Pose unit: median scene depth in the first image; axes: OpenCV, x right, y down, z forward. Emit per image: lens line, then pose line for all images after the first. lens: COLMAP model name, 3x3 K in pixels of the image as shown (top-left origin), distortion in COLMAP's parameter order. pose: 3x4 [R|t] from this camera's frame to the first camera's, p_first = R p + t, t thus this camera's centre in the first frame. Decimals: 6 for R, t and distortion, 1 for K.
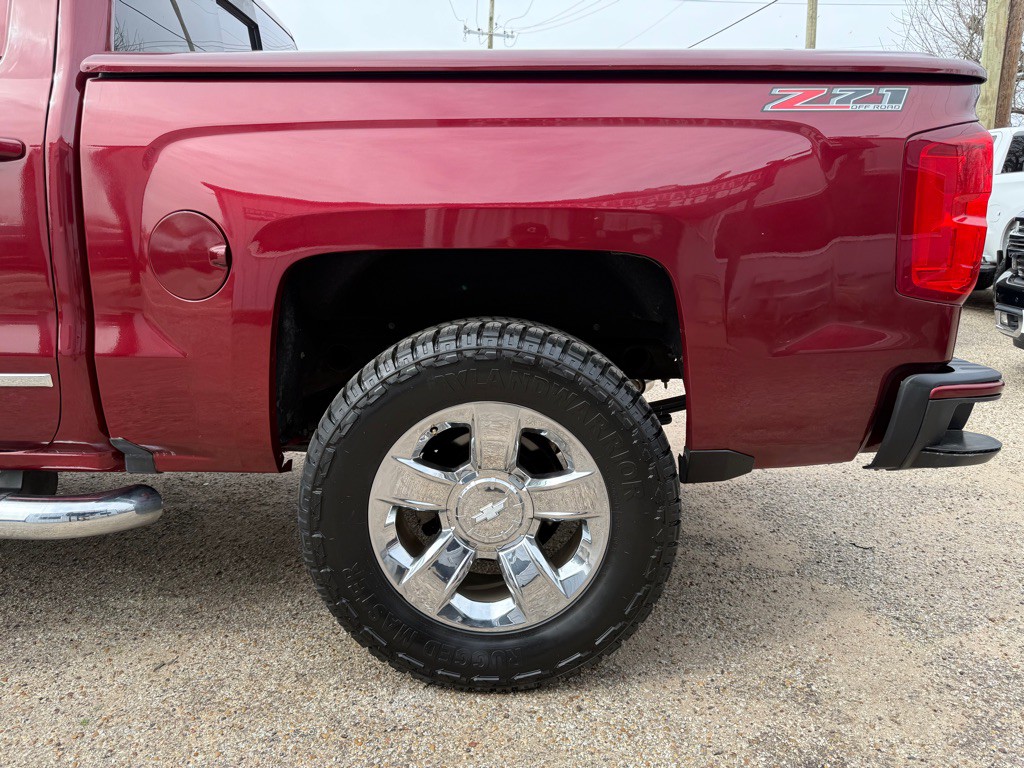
lens RADIAL K [[719.3, 0, 502.4], [0, 719.3, 389.4], [0, 0, 1]] dist [0.041896, -0.050545]
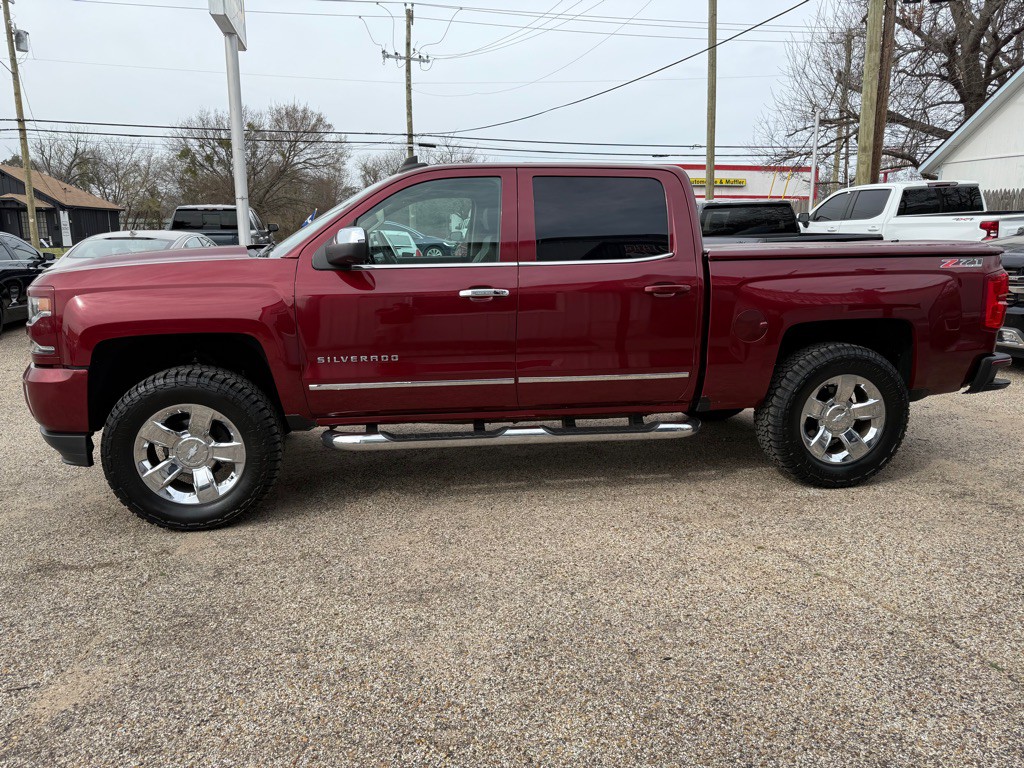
lens RADIAL K [[719.3, 0, 508.1], [0, 719.3, 387.6], [0, 0, 1]] dist [0.041896, -0.050545]
pose [[0.983904, -0.049696, 0.171647, -1.623963], [0.050734, 0.998711, -0.001667, 0.007594], [-0.171342, 0.010349, 0.985157, -1.353941]]
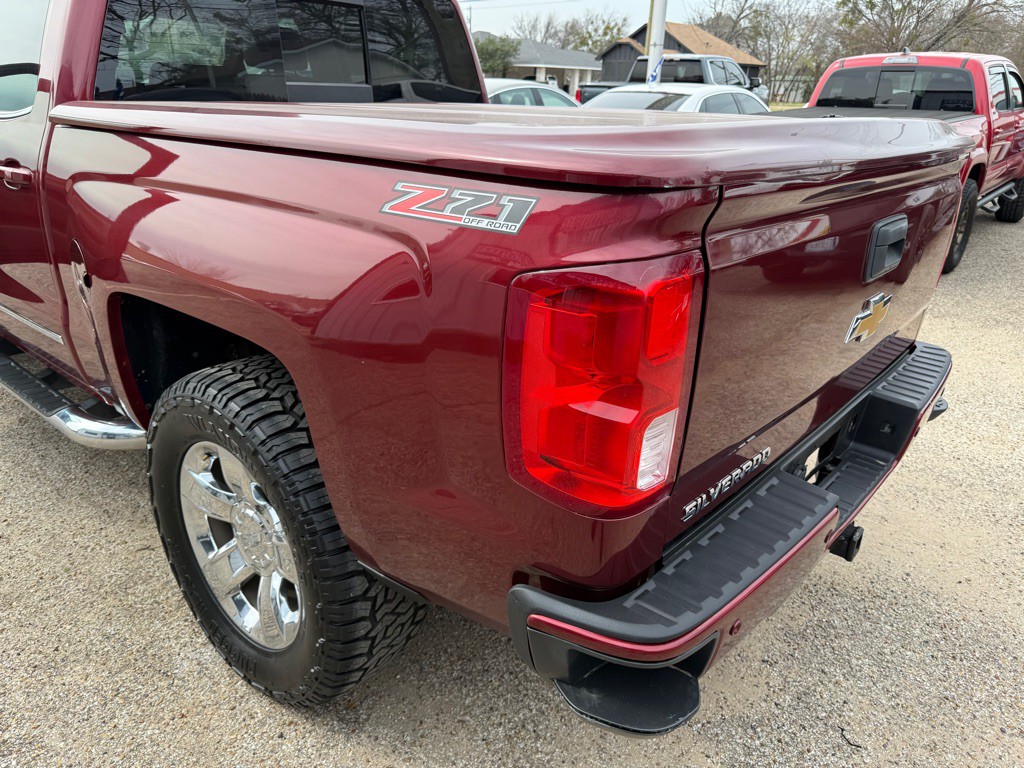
lens RADIAL K [[719.3, 0, 522.0], [0, 719.3, 385.6], [0, 0, 1]] dist [0.041896, -0.050545]
pose [[0.780048, 0.248498, -0.574260, 0.866744], [-0.150501, 0.965327, 0.213290, -0.345004], [0.607351, -0.079950, 0.790401, 0.396803]]
